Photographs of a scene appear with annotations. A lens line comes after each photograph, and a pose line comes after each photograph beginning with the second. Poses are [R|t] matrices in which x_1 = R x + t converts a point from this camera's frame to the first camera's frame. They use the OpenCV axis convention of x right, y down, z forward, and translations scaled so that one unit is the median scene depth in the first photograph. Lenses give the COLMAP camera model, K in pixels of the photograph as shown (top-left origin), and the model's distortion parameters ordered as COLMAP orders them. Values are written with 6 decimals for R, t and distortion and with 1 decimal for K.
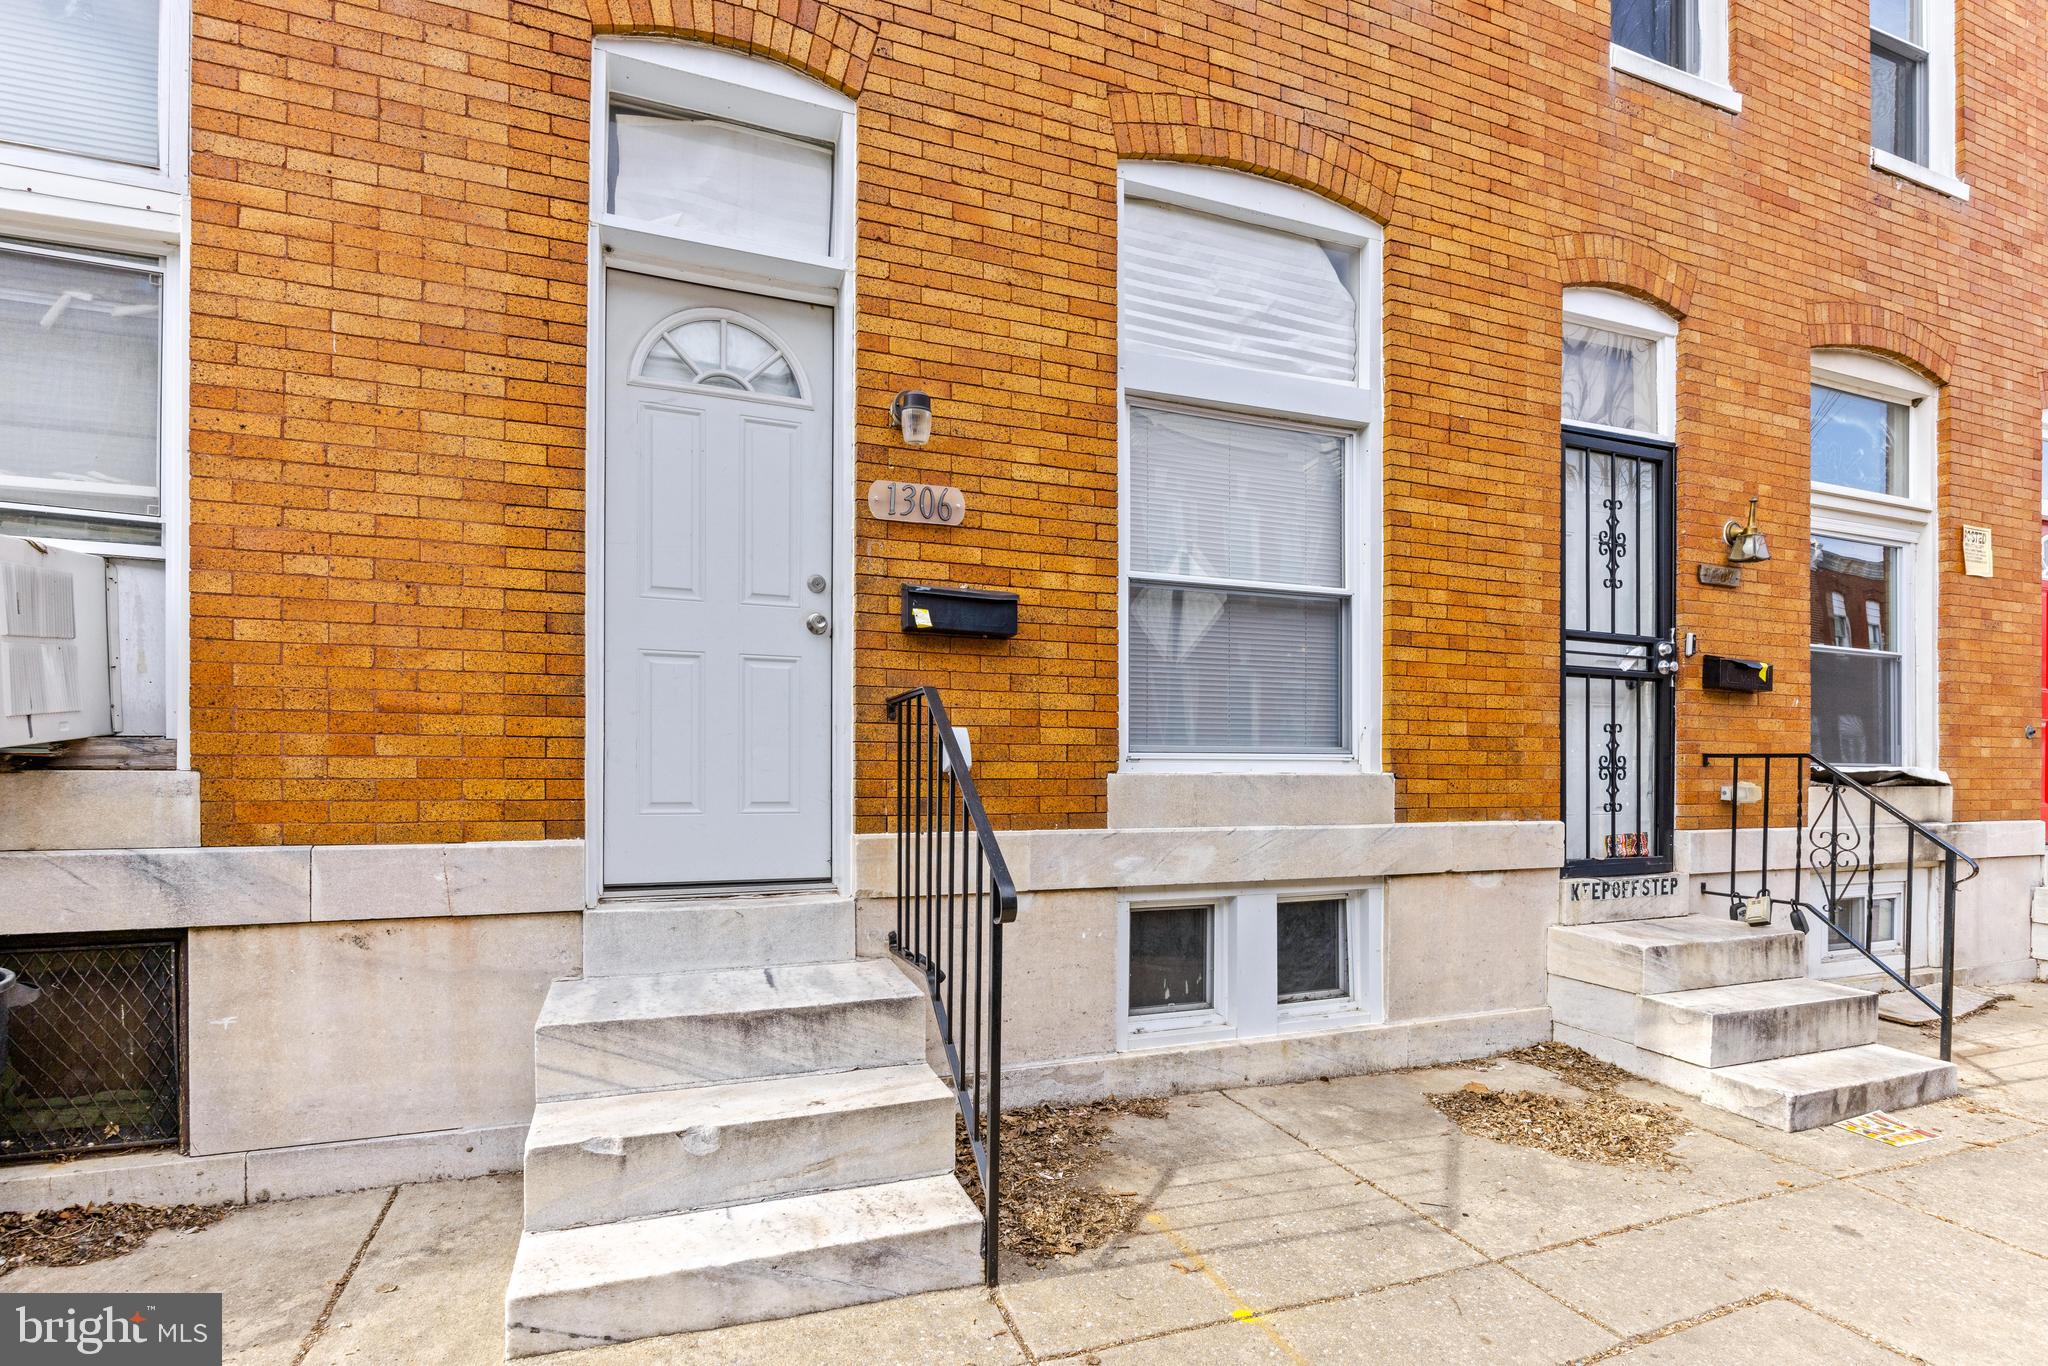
lens RADIAL K [[978.8, 0, 1025.9], [0, 978.8, 707.7], [0, 0, 1]] dist [-0.009829, 0.000983]
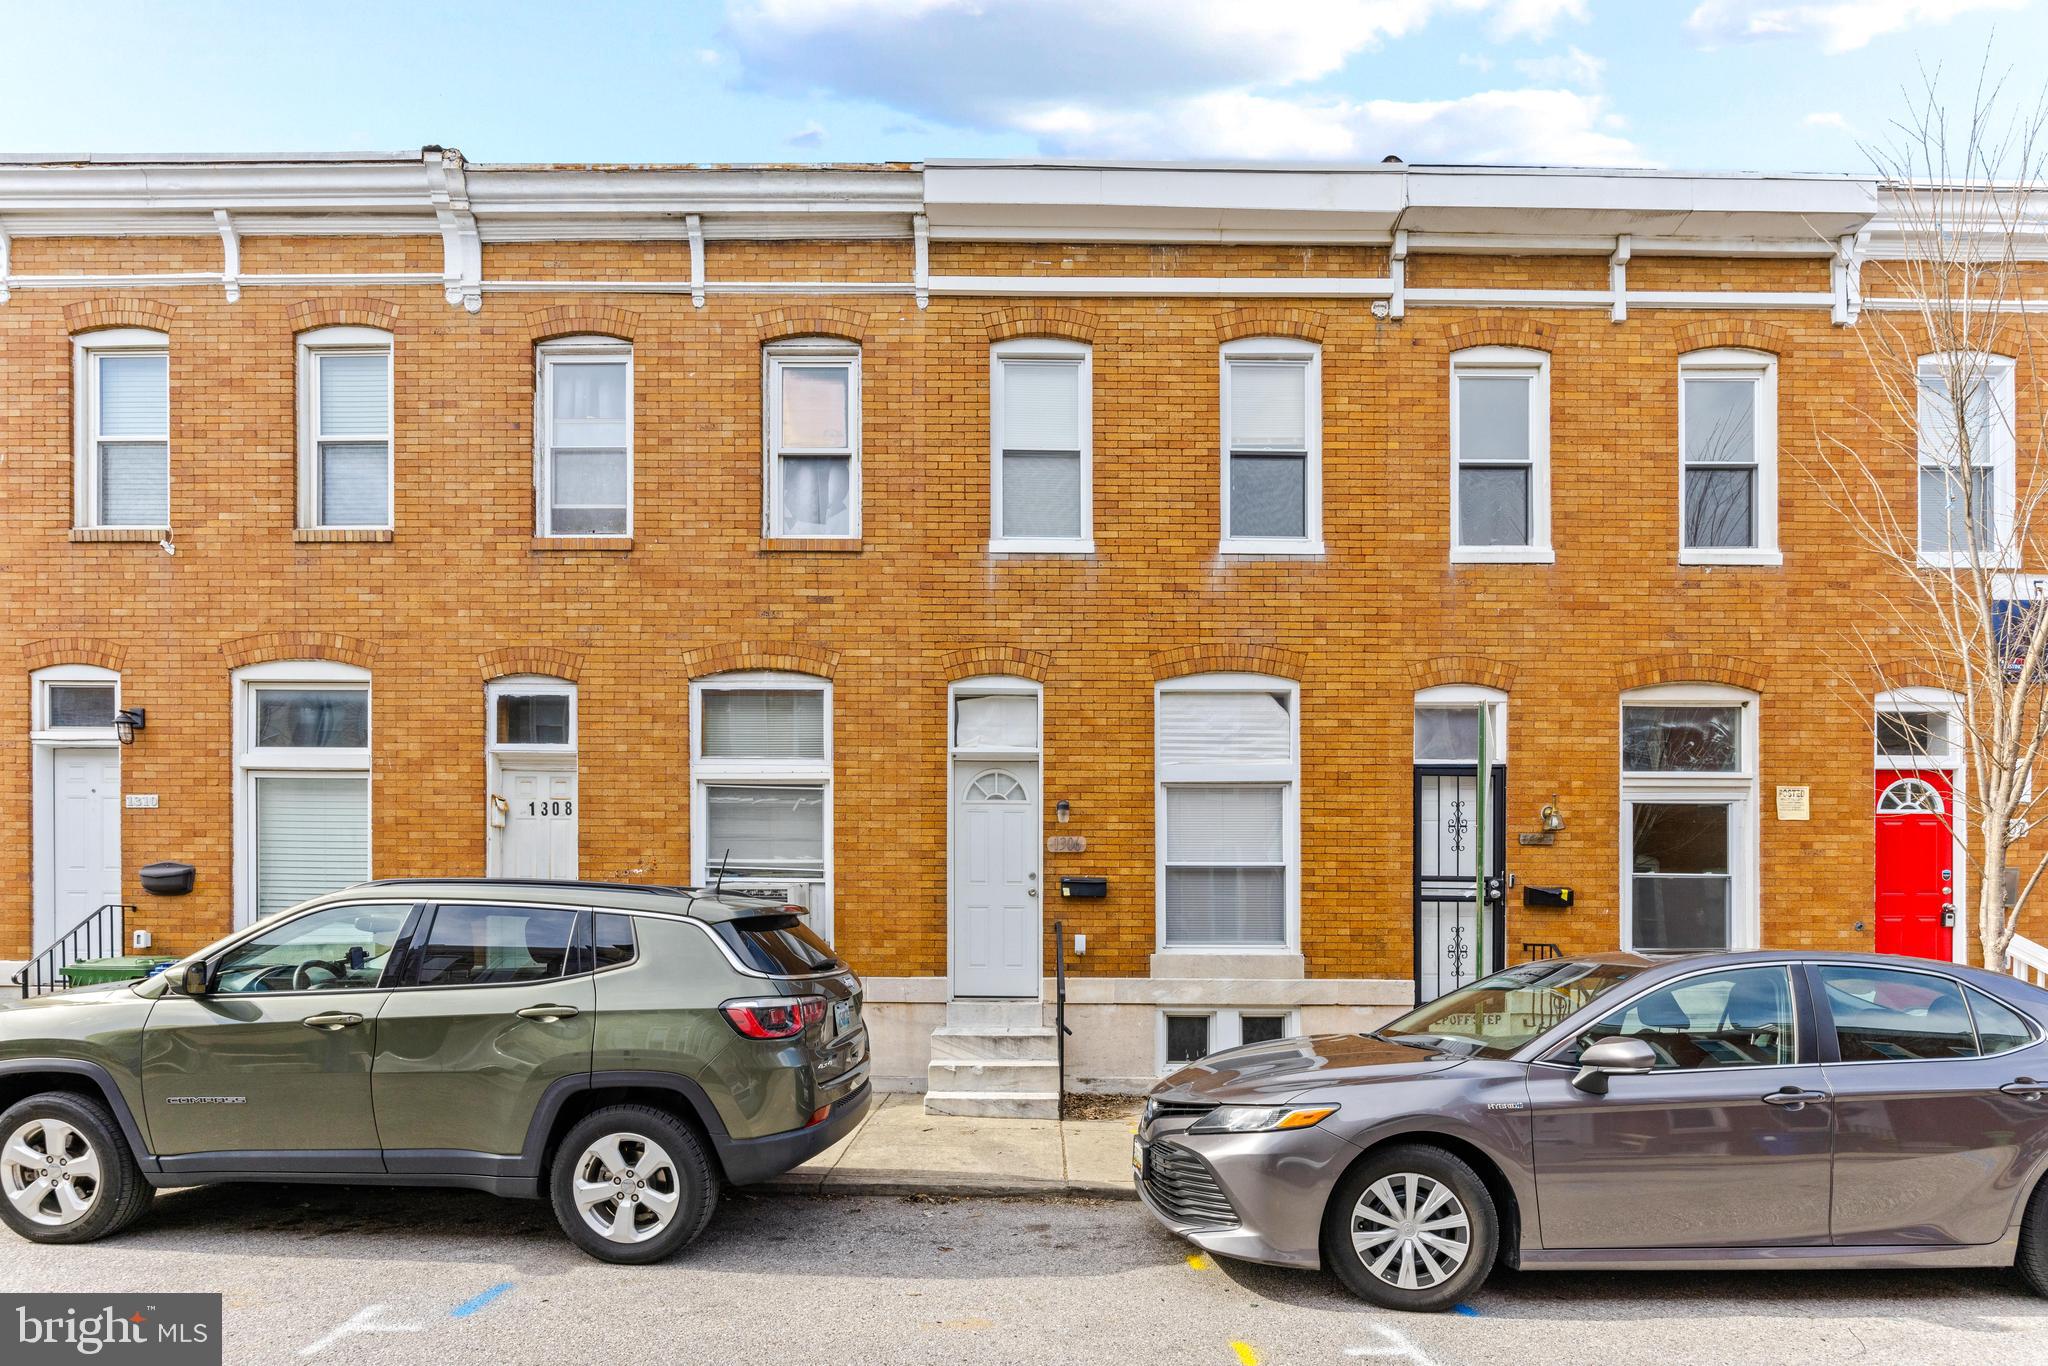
lens RADIAL K [[978.8, 0, 1025.9], [0, 978.8, 707.7], [0, 0, 1]] dist [-0.009829, 0.000983]
pose [[0.930209, -0.087342, -0.356487, 0.636748], [0.020914, 0.982308, -0.186101, -0.075817], [0.366434, 0.165658, 0.915578, -1.244955]]
